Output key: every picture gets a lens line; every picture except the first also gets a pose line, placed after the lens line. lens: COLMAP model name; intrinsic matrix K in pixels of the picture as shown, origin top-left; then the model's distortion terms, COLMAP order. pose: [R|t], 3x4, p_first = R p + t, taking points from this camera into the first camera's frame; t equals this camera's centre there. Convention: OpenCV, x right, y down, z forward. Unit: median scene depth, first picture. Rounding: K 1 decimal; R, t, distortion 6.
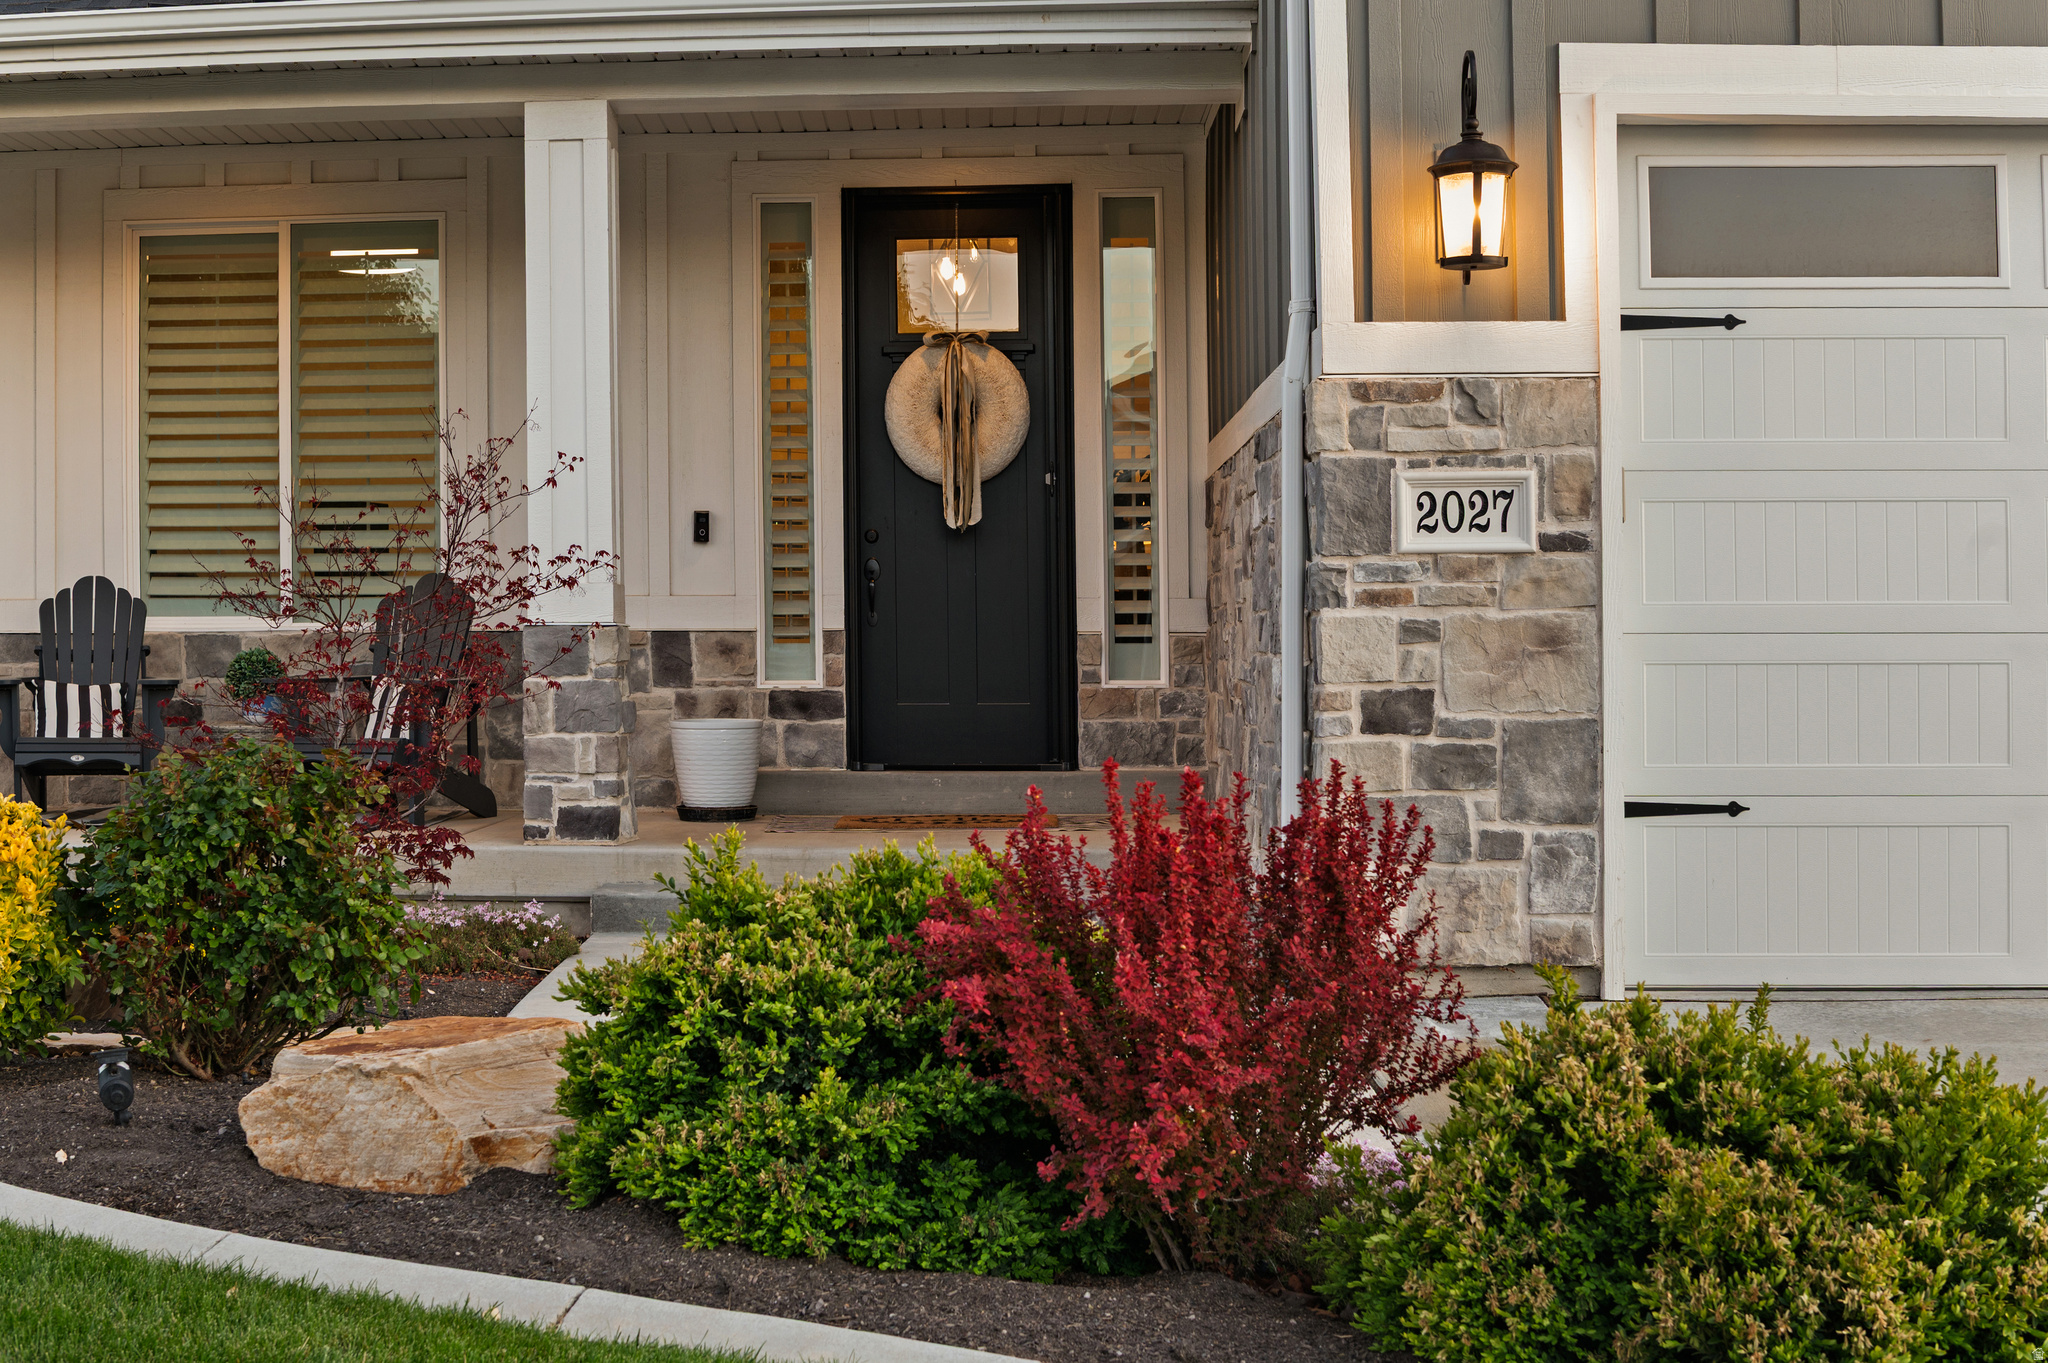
lens RADIAL K [[2978.0, 0, 1024.6], [0, 2978.0, 662.6], [0, 0, 1]] dist [-0.158044, 0.000000]
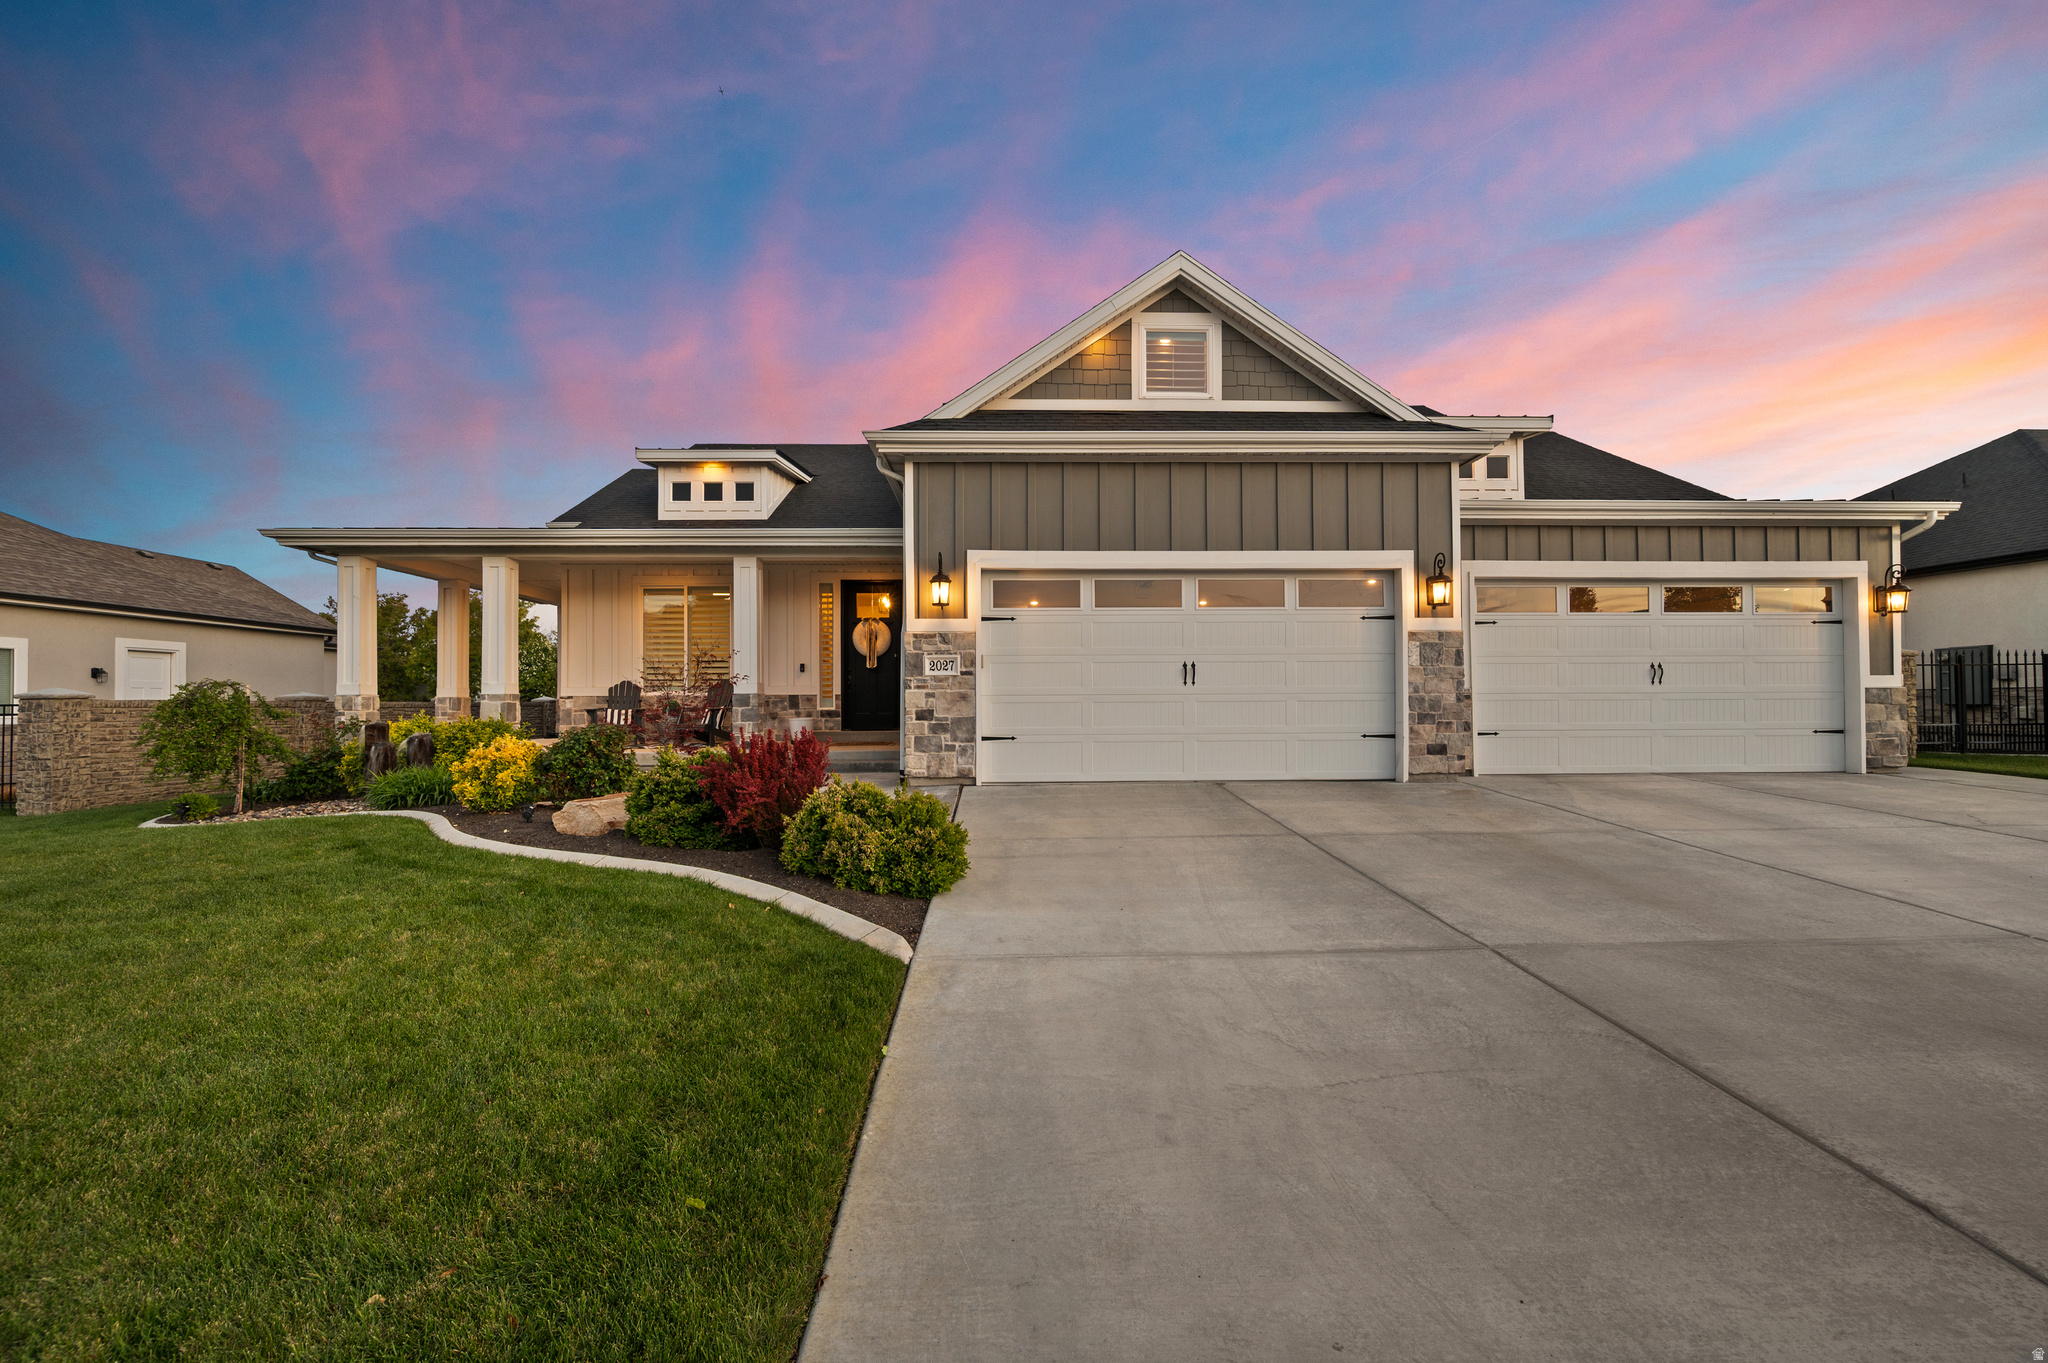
lens RADIAL K [[813.0, 0, 1109.7], [0, 813.0, 679.9], [0, 0, 1]] dist [0.003193, -0.000153]
pose [[0.993115, -0.001236, 0.117138, 0.246293], [0.004383, 0.999636, -0.026614, -0.000541], [-0.117062, 0.026944, 0.992759, -0.132202]]
